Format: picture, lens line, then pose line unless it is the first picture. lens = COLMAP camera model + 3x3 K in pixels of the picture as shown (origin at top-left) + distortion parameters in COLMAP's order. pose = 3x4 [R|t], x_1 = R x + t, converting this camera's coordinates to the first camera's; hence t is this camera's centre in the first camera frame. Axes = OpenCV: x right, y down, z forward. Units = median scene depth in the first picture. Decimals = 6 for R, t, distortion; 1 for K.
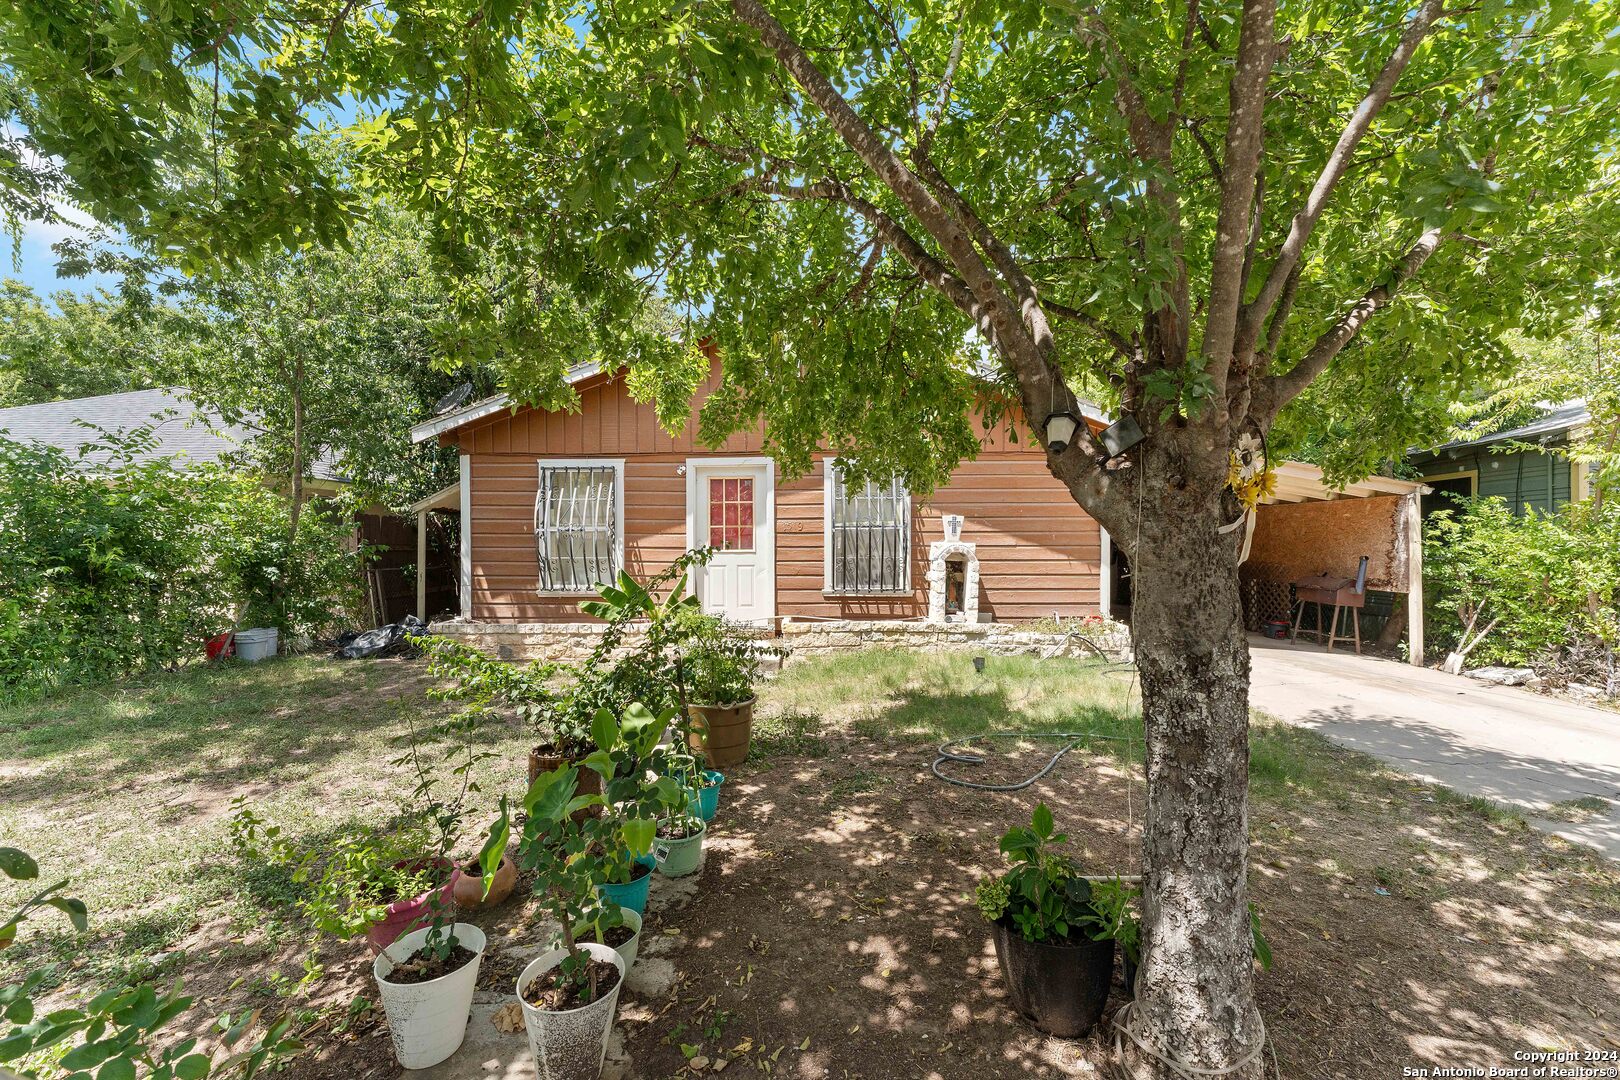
lens RADIAL K [[670.0, 0, 810.0], [0, 670.0, 540.0], [0, 0, 1]] dist [0.001699, 0.000109]
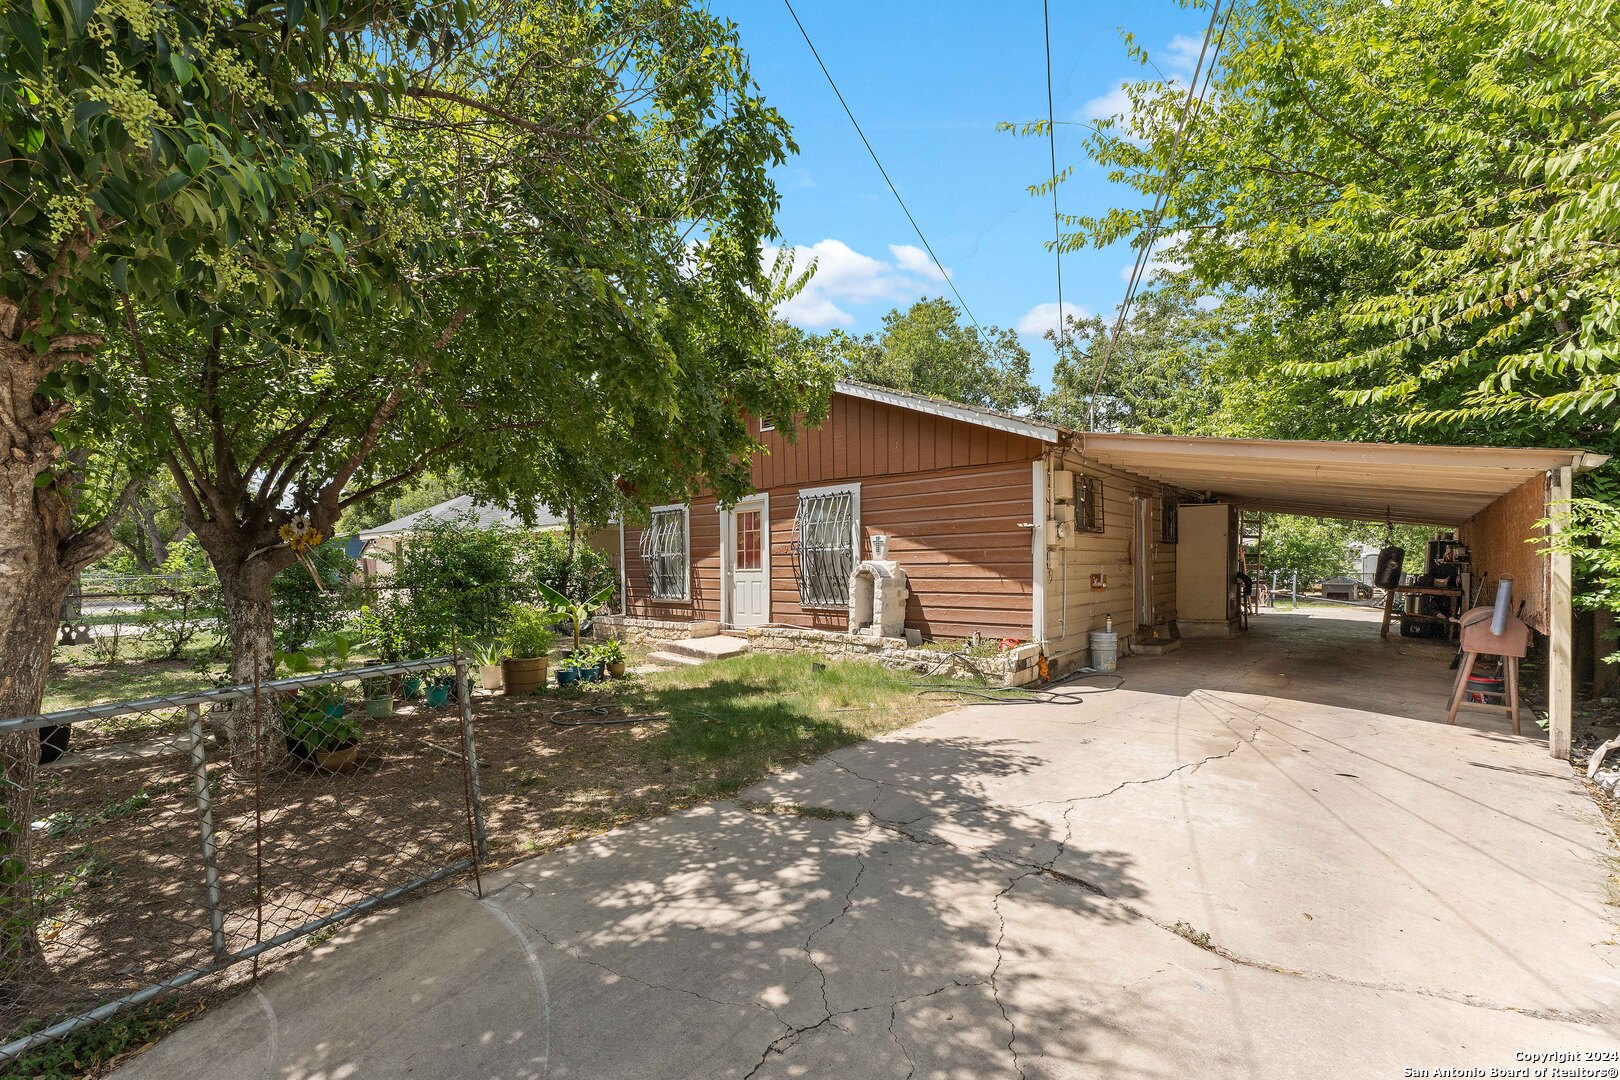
lens RADIAL K [[703.6, 0, 806.2], [0, 703.6, 569.6], [0, 0, 1]] dist [0.000678, 0.000078]
pose [[0.745633, -0.004024, -0.666345, 0.872498], [0.011442, 0.999912, 0.006766, 0.008759], [0.666259, -0.012669, 0.745613, 0.091936]]
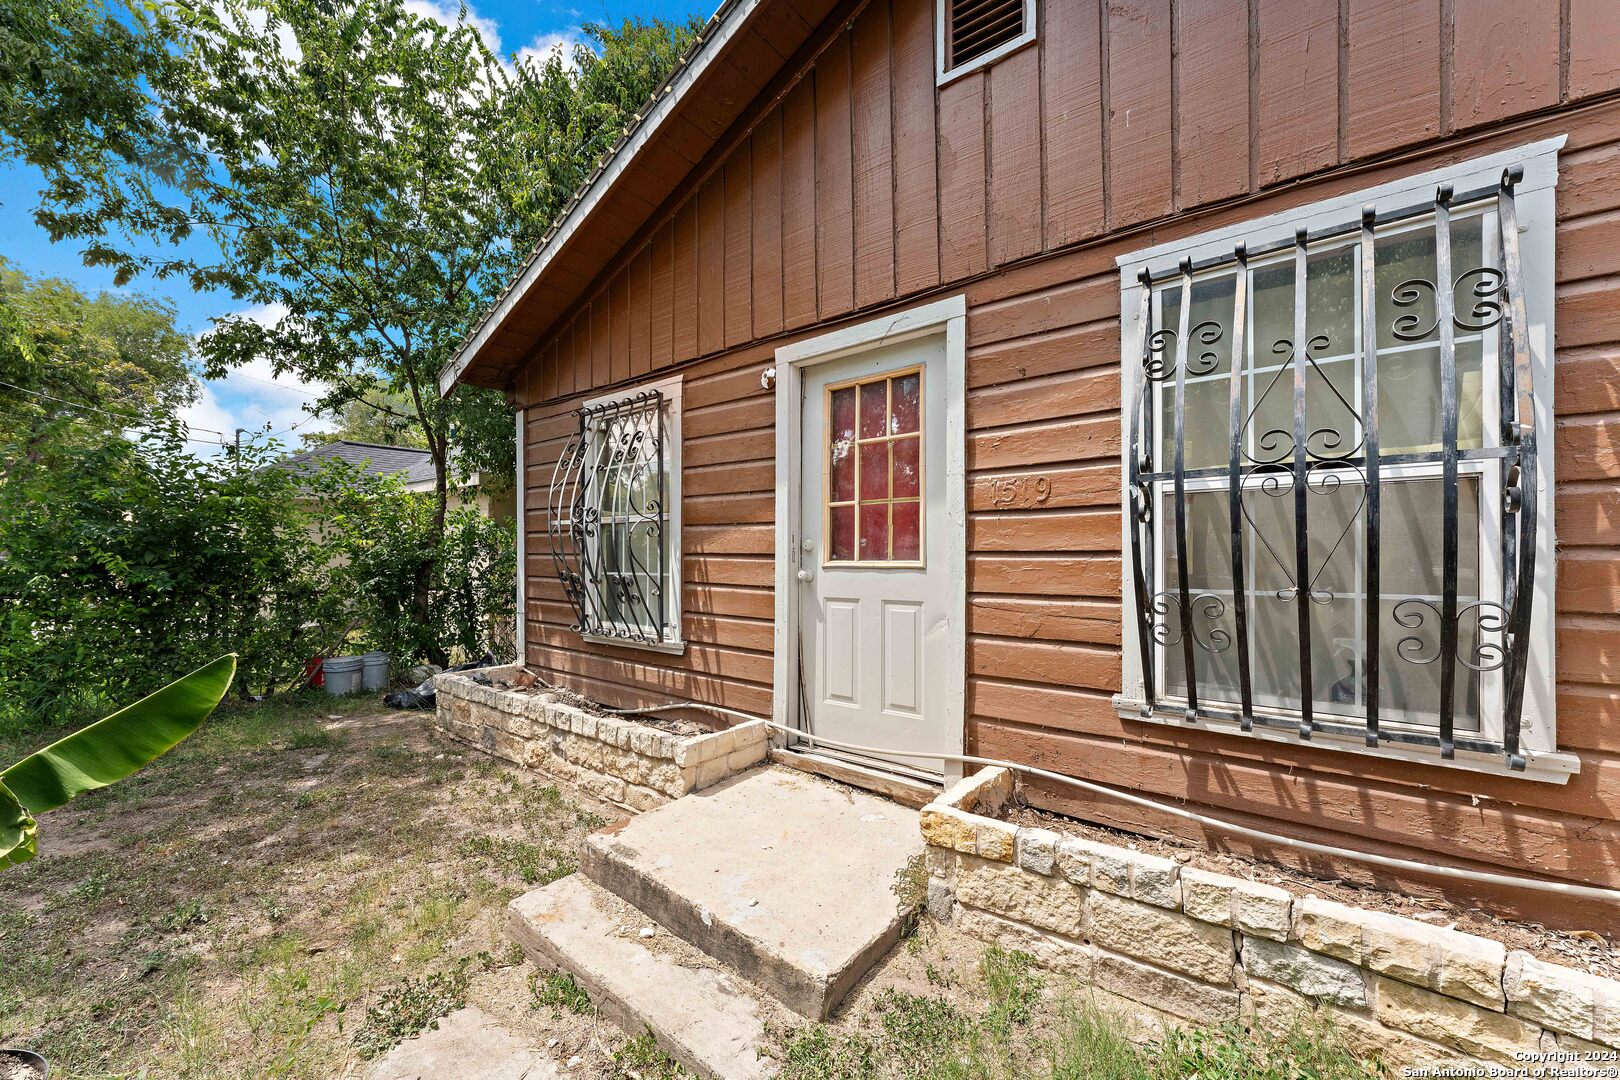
lens RADIAL K [[655.2, 0, 810.0], [0, 655.2, 540.0], [0, 0, 1]] dist [0.001084, -0.000036]
pose [[0.770267, -0.014691, -0.637553, 0.103550], [0.004074, 0.999828, -0.018117, 0.009778], [0.637709, 0.011357, 0.770194, 0.705801]]
